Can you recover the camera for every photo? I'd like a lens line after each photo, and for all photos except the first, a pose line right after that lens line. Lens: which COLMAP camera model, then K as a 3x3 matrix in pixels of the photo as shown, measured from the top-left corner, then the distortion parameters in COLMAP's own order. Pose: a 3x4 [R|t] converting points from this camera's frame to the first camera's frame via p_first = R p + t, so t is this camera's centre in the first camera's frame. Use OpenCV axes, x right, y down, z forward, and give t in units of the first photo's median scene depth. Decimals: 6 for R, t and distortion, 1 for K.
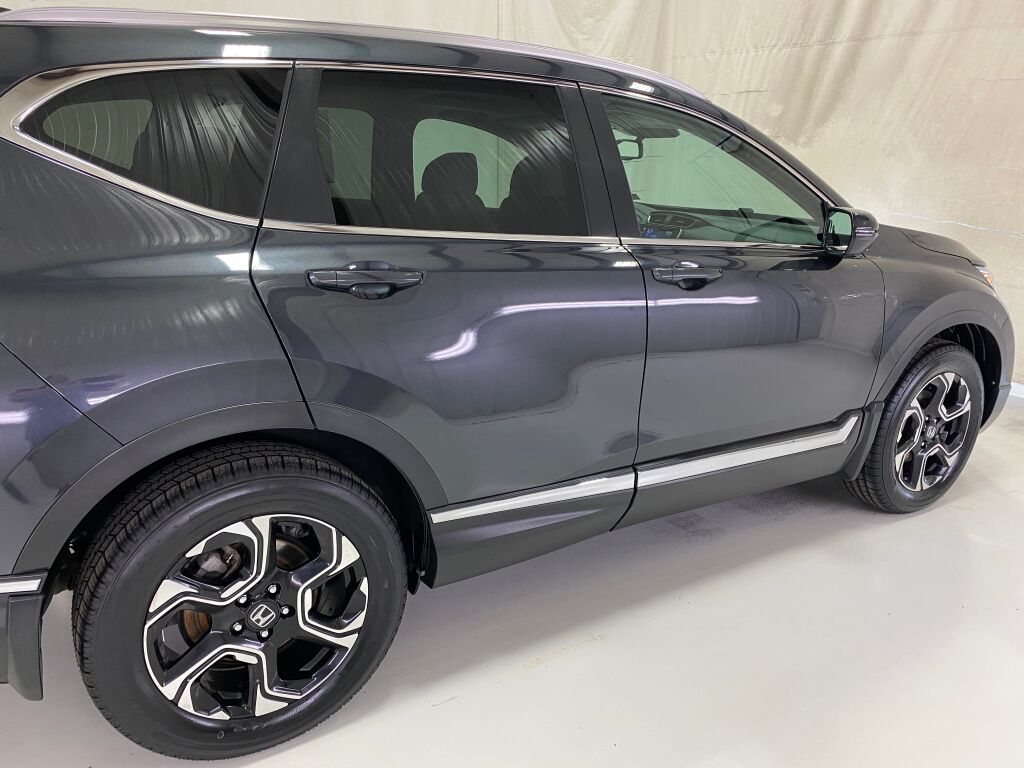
lens RADIAL K [[741.1, 0, 524.2], [0, 741.1, 402.1], [0, 0, 1]] dist [0.036943, -0.018411]
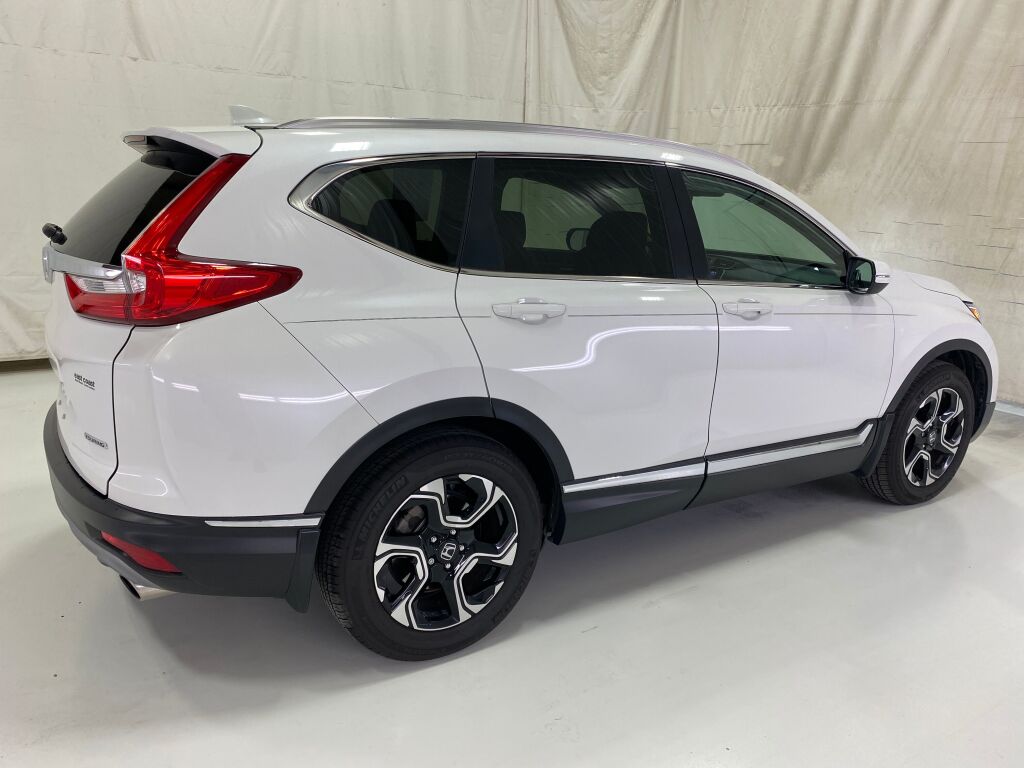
lens RADIAL K [[741.1, 0, 519.6], [0, 741.1, 372.4], [0, 0, 1]] dist [0.036943, -0.018411]
pose [[0.999901, 0.008636, 0.011074, -0.072264], [-0.007769, 0.997072, -0.076067, 0.016655], [-0.011699, 0.075974, 0.997041, -0.106954]]
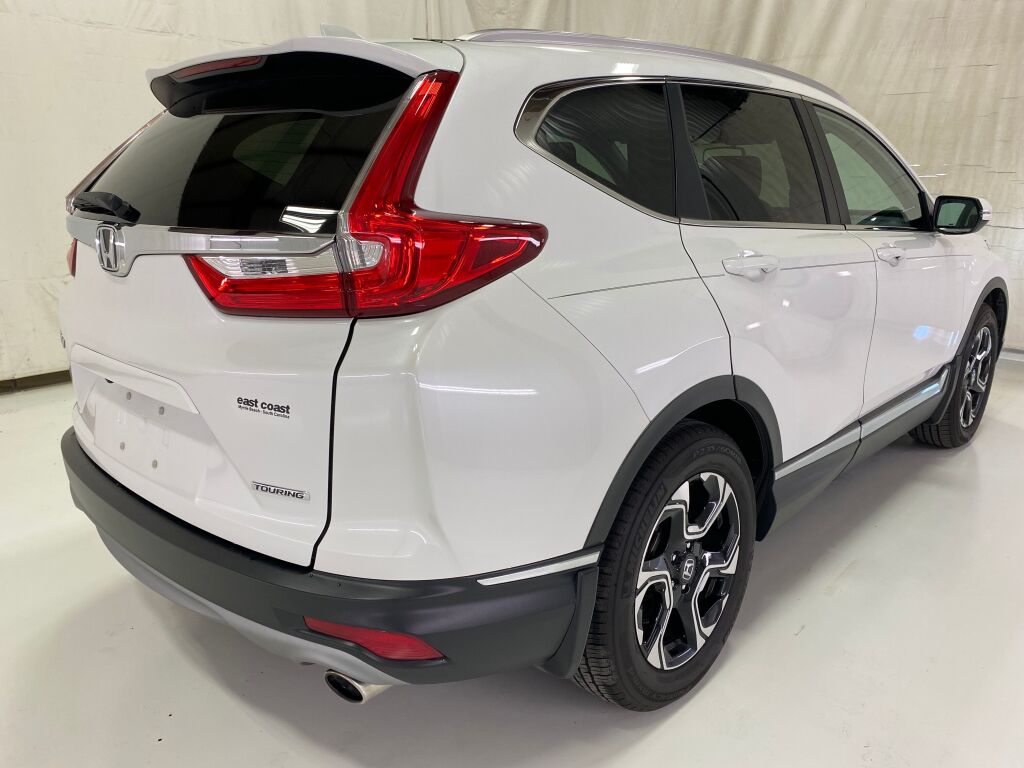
lens RADIAL K [[741.1, 0, 511.9], [0, 741.1, 376.3], [0, 0, 1]] dist [0.036943, -0.018411]
pose [[0.971671, -0.091388, 0.217953, -0.245408], [0.102582, 0.993896, -0.040585, 0.003946], [-0.212914, 0.061793, 0.975115, -0.006304]]
